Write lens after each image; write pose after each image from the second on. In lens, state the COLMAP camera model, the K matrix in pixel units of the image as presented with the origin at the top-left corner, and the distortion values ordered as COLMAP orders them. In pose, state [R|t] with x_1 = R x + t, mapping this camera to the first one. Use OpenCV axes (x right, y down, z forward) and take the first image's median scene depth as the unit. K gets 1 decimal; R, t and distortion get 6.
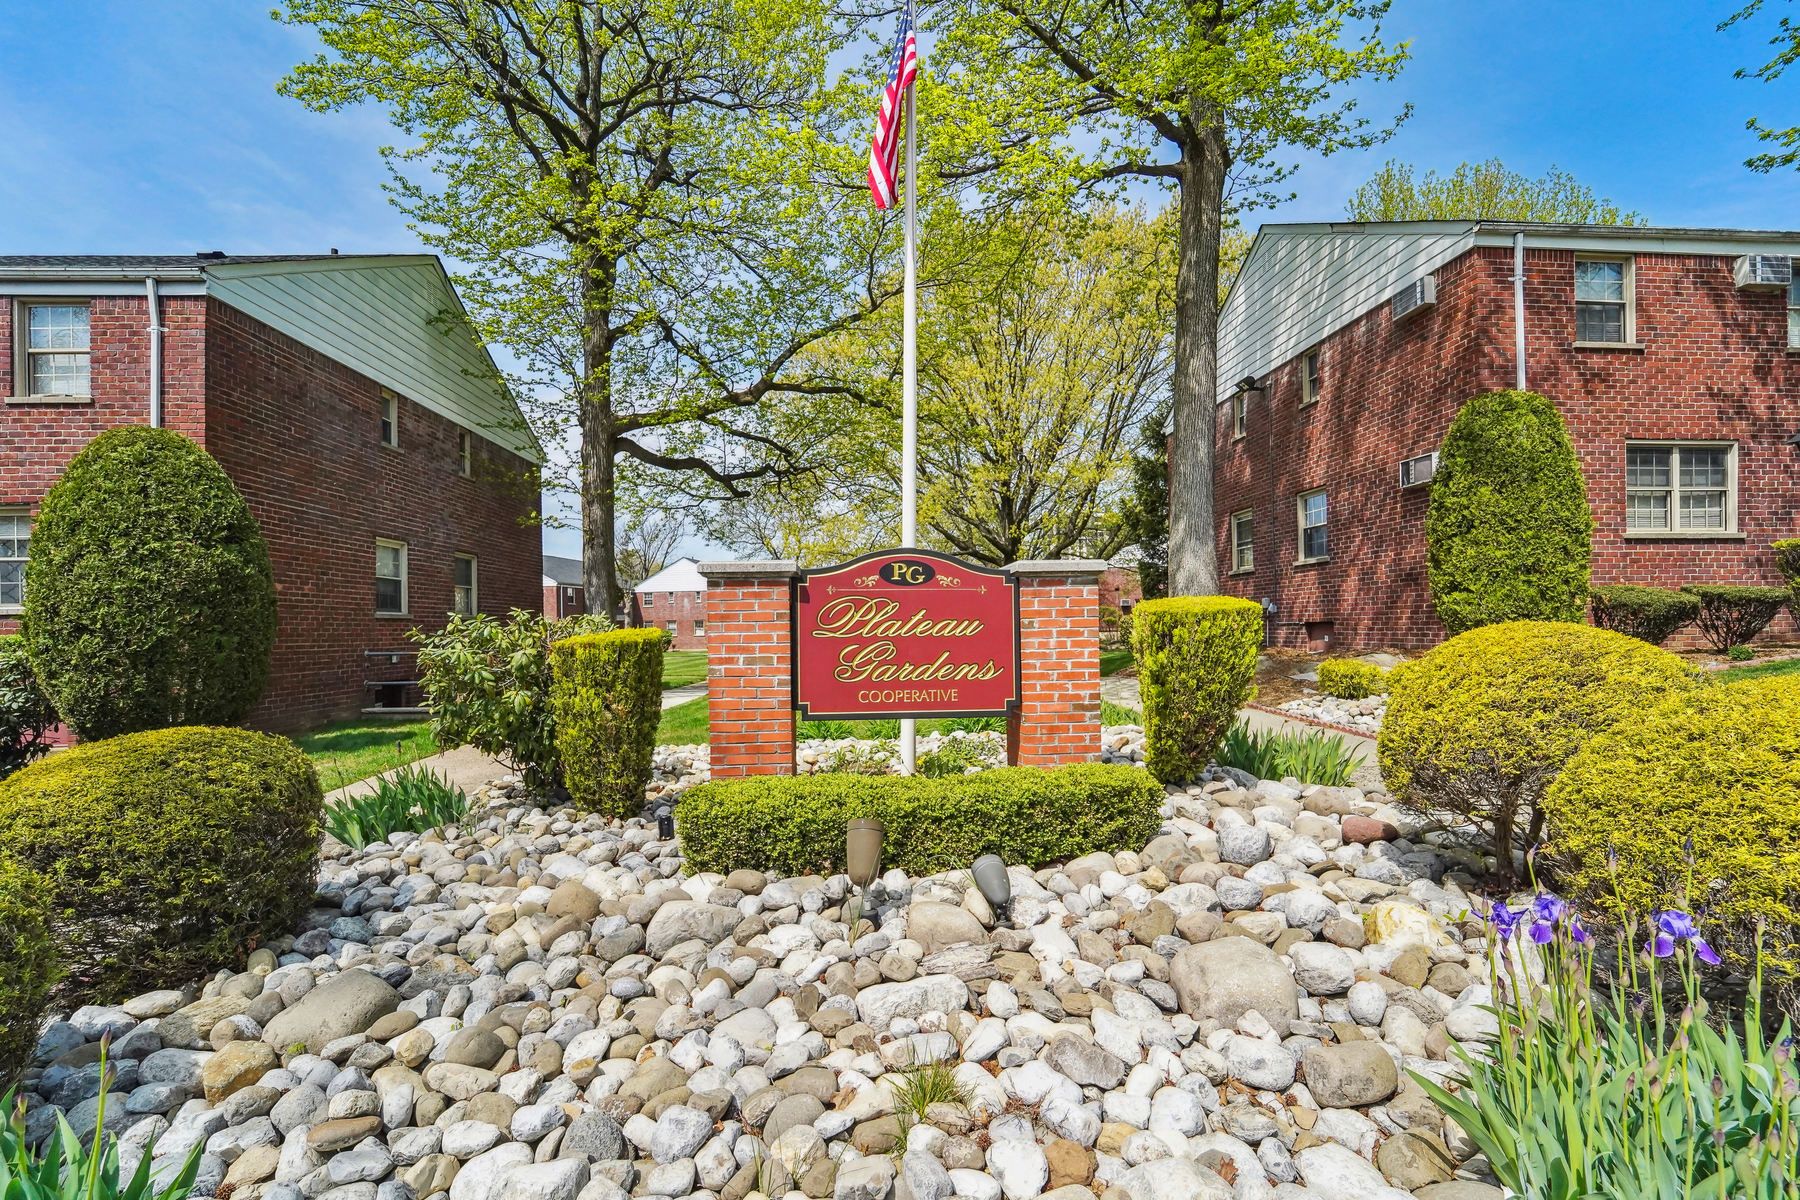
lens RADIAL K [[757.9, 0, 900.2], [0, 757.9, 629.5], [0, 0, 1]] dist [-0.018758, 0.000172]
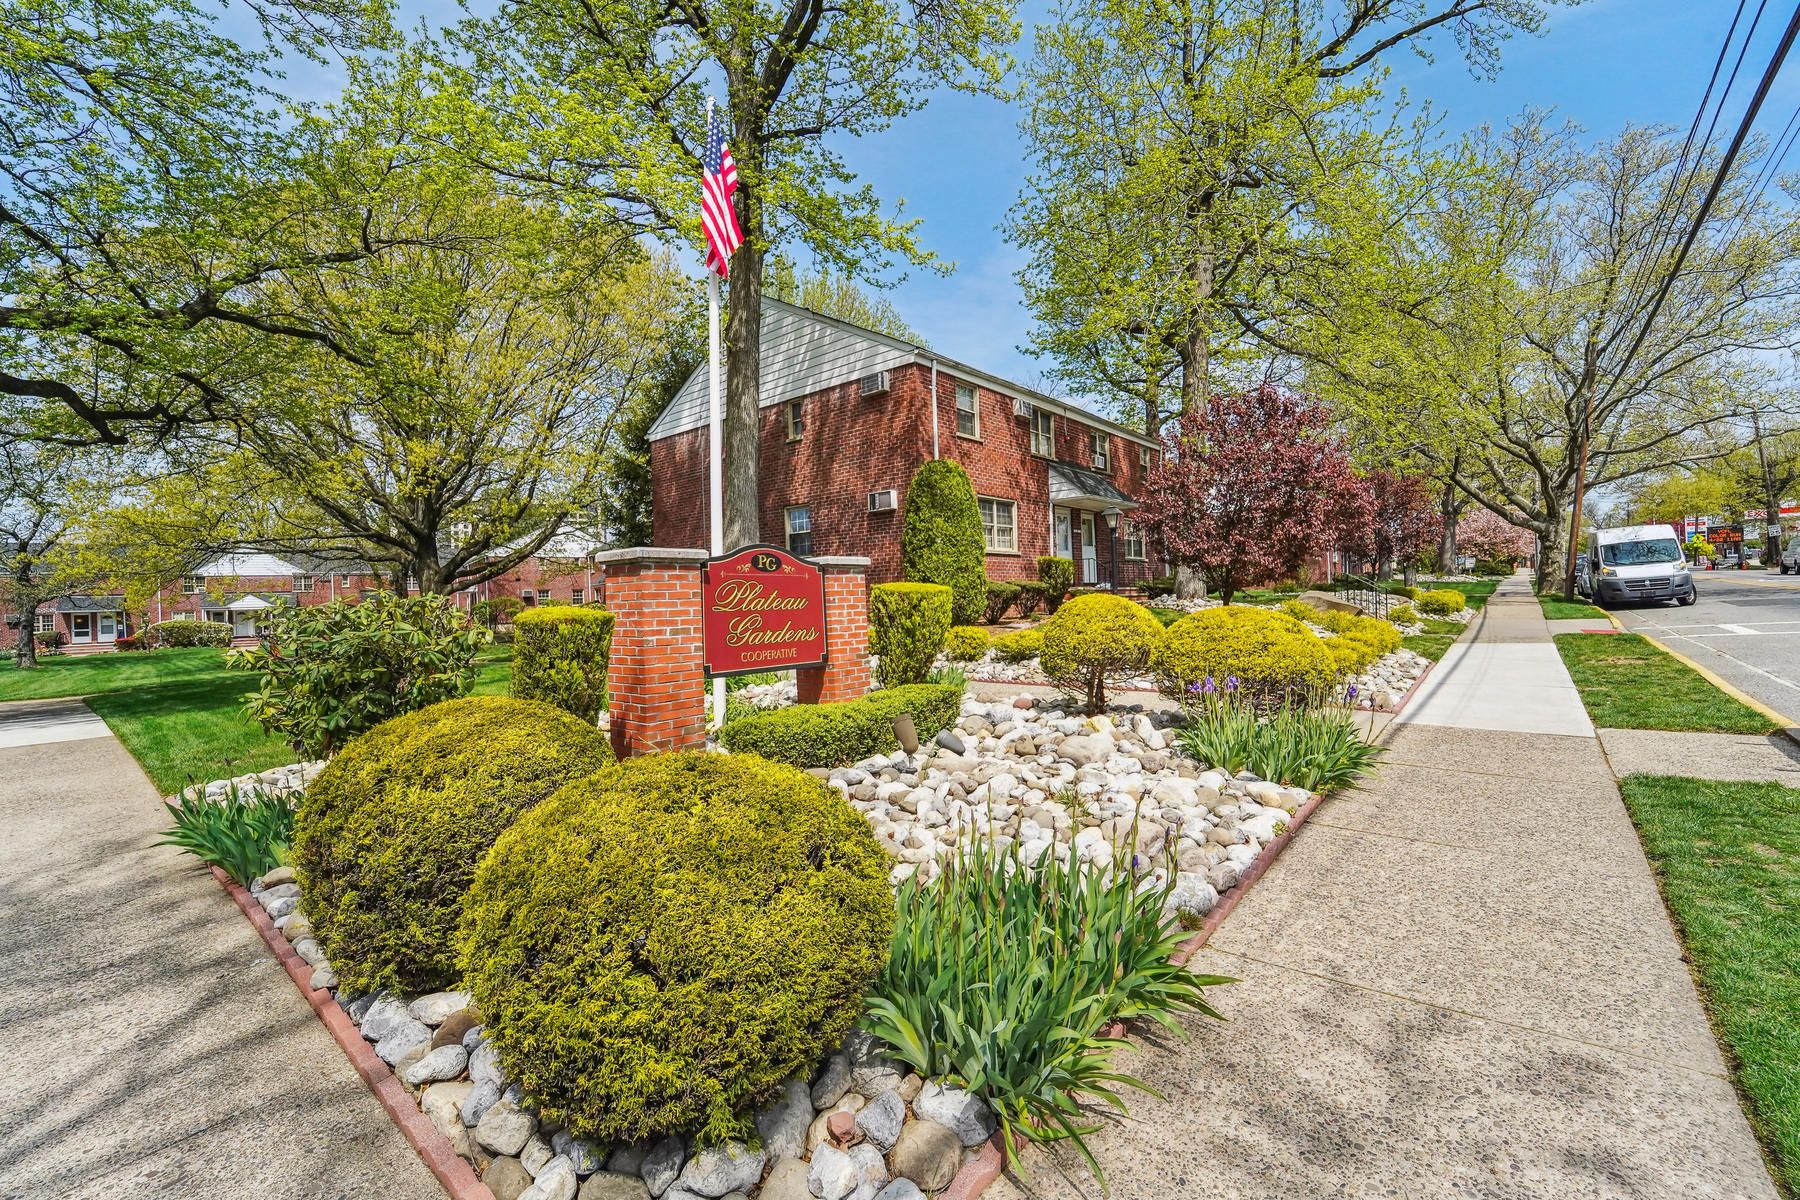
lens RADIAL K [[746.1, 0, 895.5], [0, 746.1, 593.1], [0, 0, 1]] dist [-0.022615, -0.000220]
pose [[0.692696, 0.001030, 0.721228, -0.370803], [0.025621, 0.999333, -0.026035, 0.009113], [-0.720774, 0.036513, 0.692208, -0.032208]]
